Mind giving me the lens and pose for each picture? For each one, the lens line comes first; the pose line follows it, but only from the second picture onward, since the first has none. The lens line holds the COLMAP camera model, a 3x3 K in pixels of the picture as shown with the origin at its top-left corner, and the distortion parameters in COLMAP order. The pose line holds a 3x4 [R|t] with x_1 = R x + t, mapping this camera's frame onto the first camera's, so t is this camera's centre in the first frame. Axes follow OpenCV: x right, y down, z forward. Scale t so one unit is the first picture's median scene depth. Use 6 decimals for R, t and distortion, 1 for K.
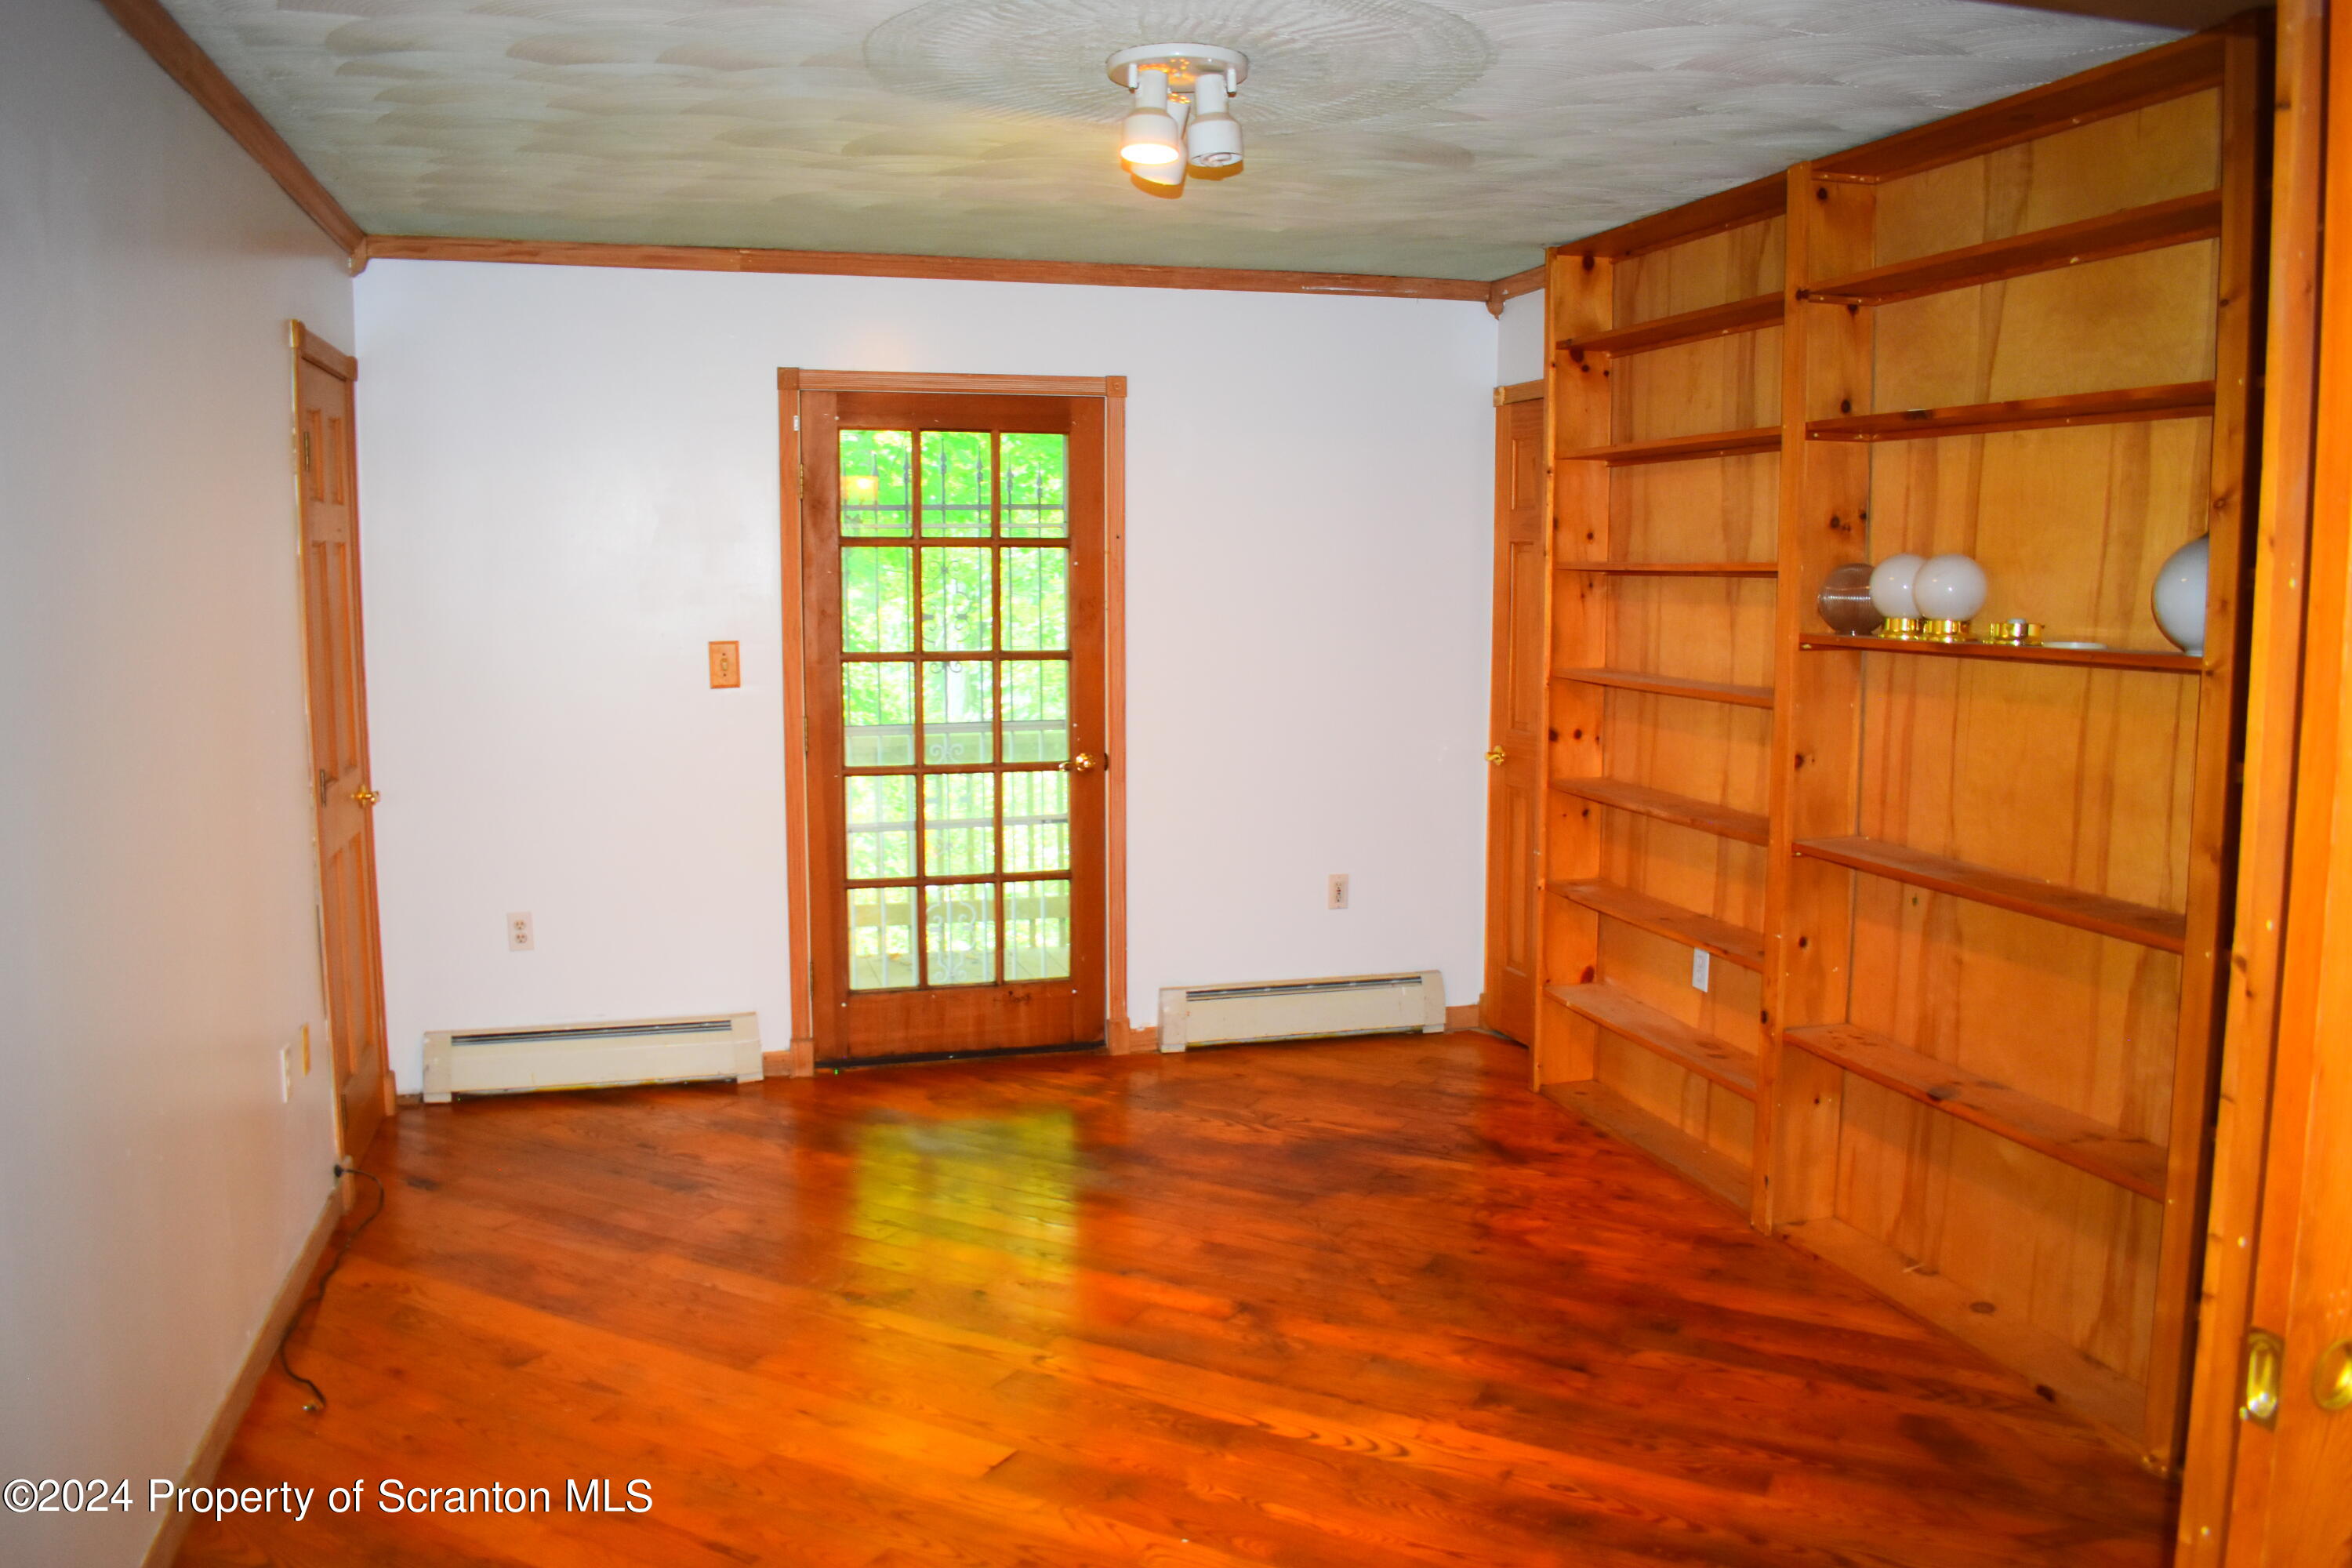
lens RADIAL K [[1868.0, 0, 1178.9], [0, 1868.0, 761.7], [0, 0, 1]] dist [-0.091613, 0.001937]
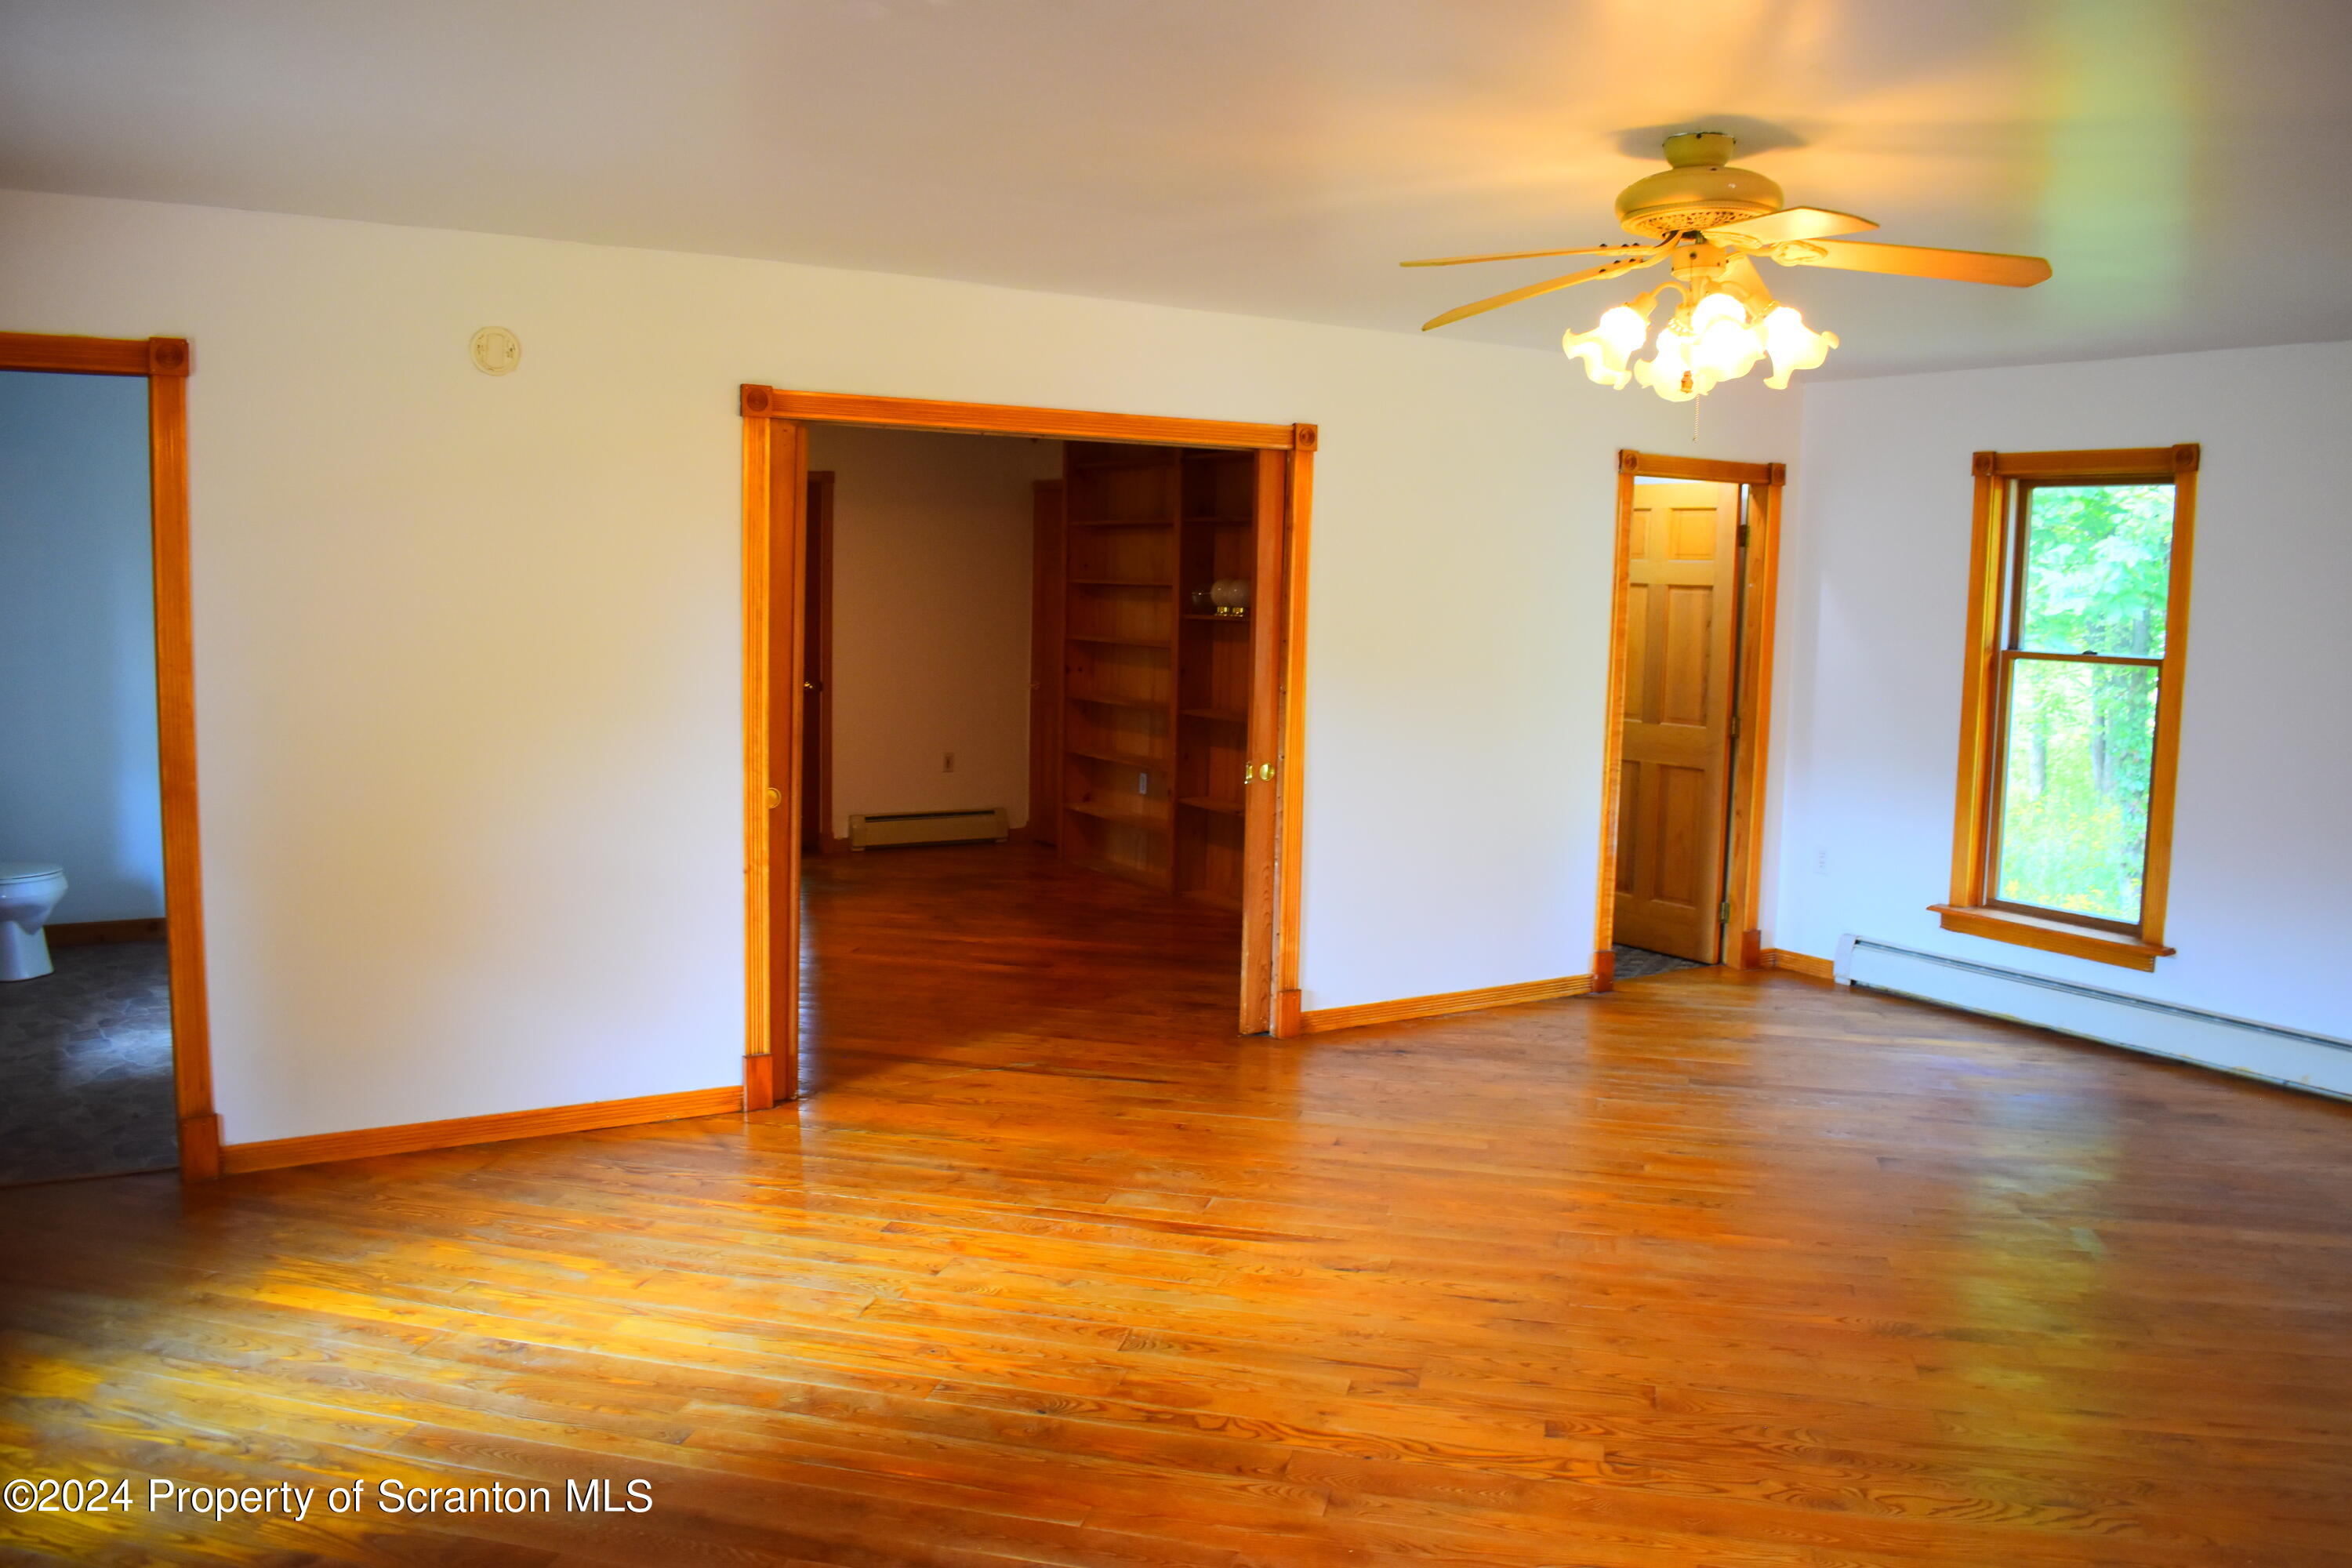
lens RADIAL K [[1868.0, 0, 1178.9], [0, 1868.0, 761.7], [0, 0, 1]] dist [-0.091613, 0.001937]
pose [[0.964194, -0.003899, 0.265169, -0.188378], [0.006171, 0.999951, -0.007737, 0.091583], [-0.265125, 0.009096, 0.964171, -0.835877]]
